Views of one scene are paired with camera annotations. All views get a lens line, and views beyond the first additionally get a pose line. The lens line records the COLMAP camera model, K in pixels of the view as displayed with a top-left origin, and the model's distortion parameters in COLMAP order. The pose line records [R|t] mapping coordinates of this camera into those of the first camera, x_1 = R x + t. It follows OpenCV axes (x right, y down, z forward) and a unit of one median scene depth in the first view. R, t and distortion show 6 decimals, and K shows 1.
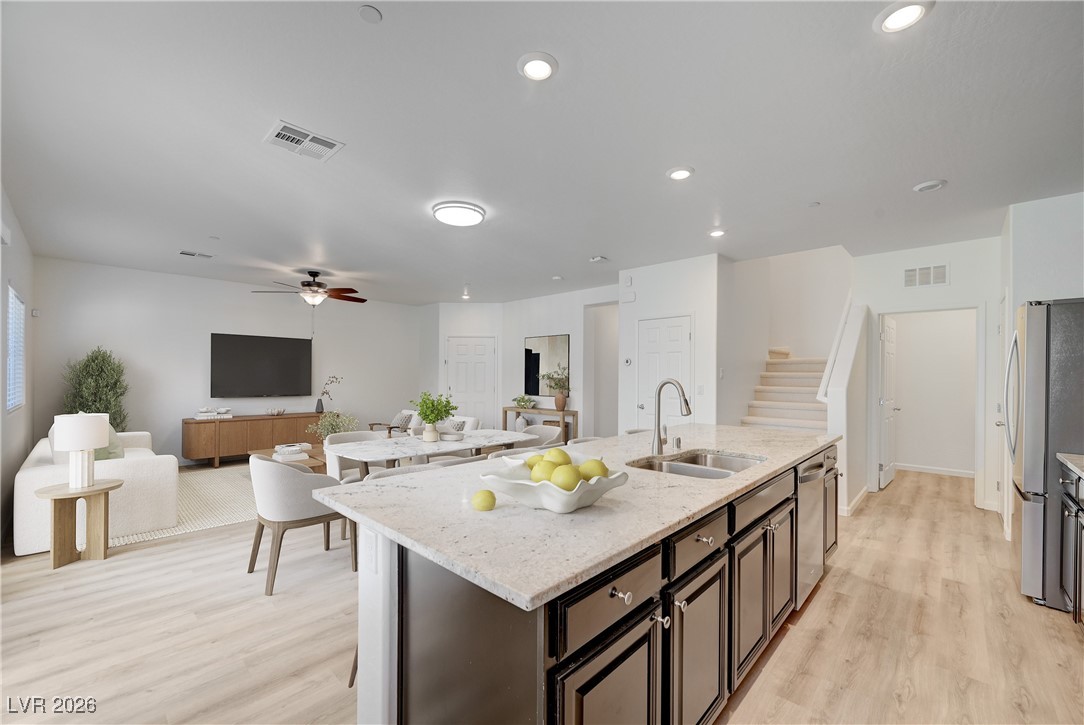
lens RADIAL K [[435.8, 0, 543.8], [0, 435.8, 376.2], [0, 0, 1]] dist [-0.002701, -0.000203]
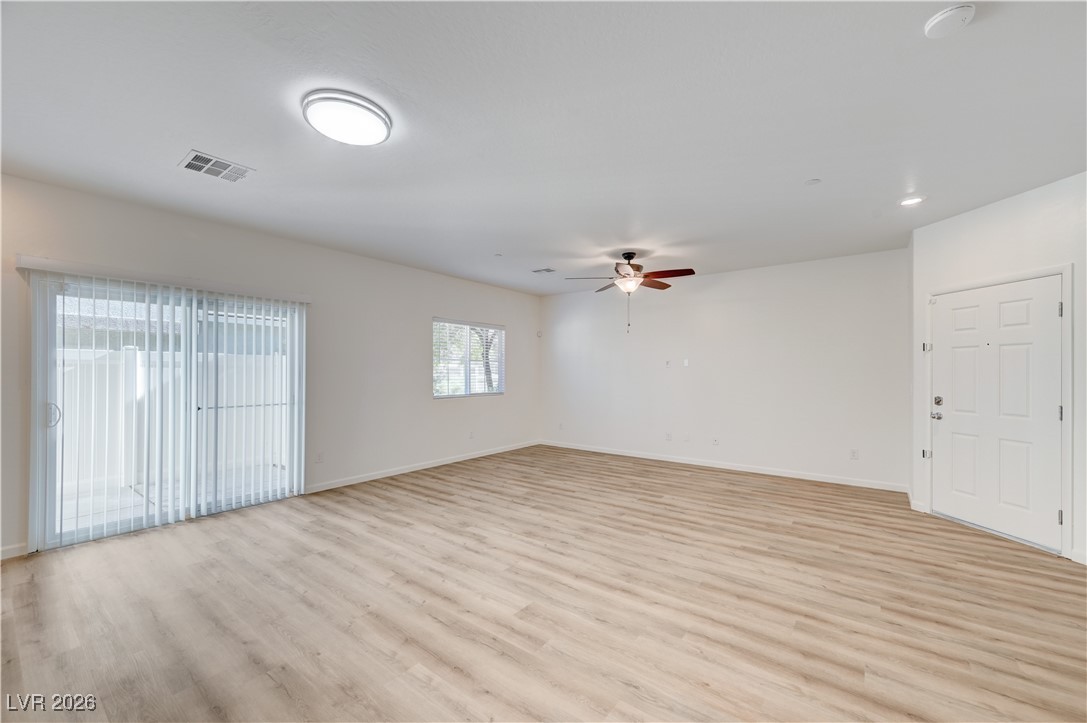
lens RADIAL K [[427.1, 0, 550.1], [0, 427.1, 369.0], [0, 0, 1]] dist [0.008902, 0.000082]
pose [[0.114504, -0.015054, -0.993309, 0.293239], [-0.002299, 0.999878, -0.015418, -0.000225], [0.993420, 0.004049, 0.114455, 0.777244]]
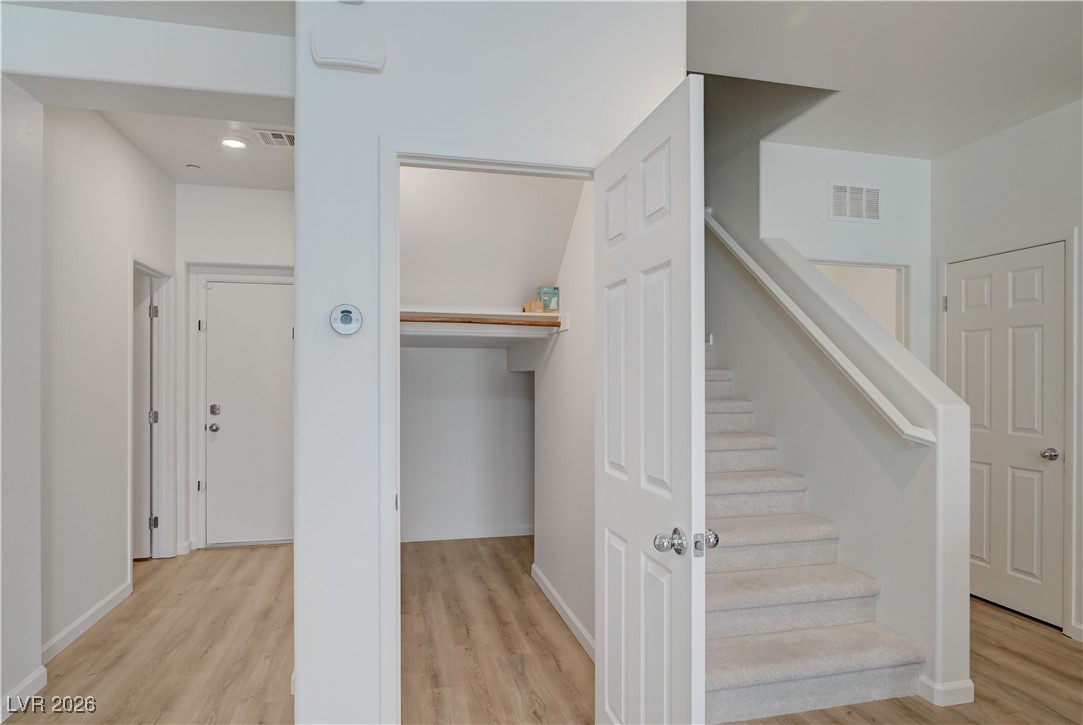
lens RADIAL K [[625.7, 0, 549.6], [0, 625.7, 375.7], [0, 0, 1]] dist [-0.002984, -0.000732]
pose [[0.539166, -0.006663, 0.842173, -0.035631], [0.004701, 0.999977, 0.004902, -0.005033], [-0.842186, 0.001316, 0.539185, 0.712594]]
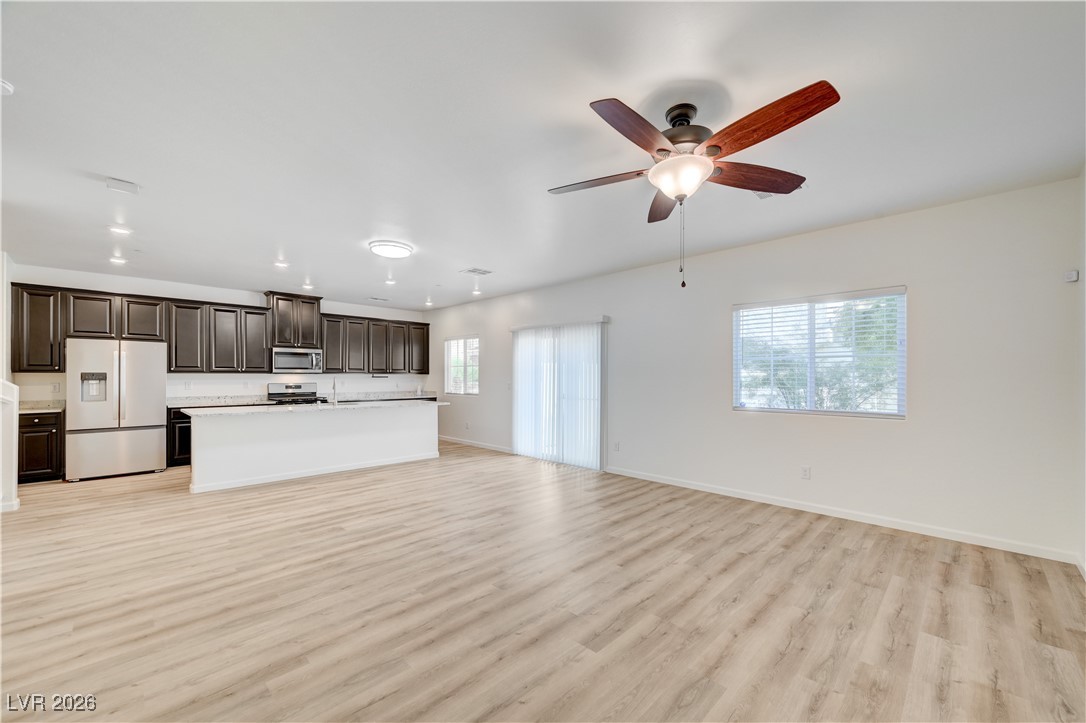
lens RADIAL K [[429.6, 0, 550.7], [0, 429.6, 375.8], [0, 0, 1]] dist [0.006112, 0.000152]
pose [[-0.999824, -0.007757, 0.017083, -0.434707], [-0.007750, 0.999970, 0.000509, -0.004738], [-0.017087, 0.000376, -0.999854, 1.428518]]
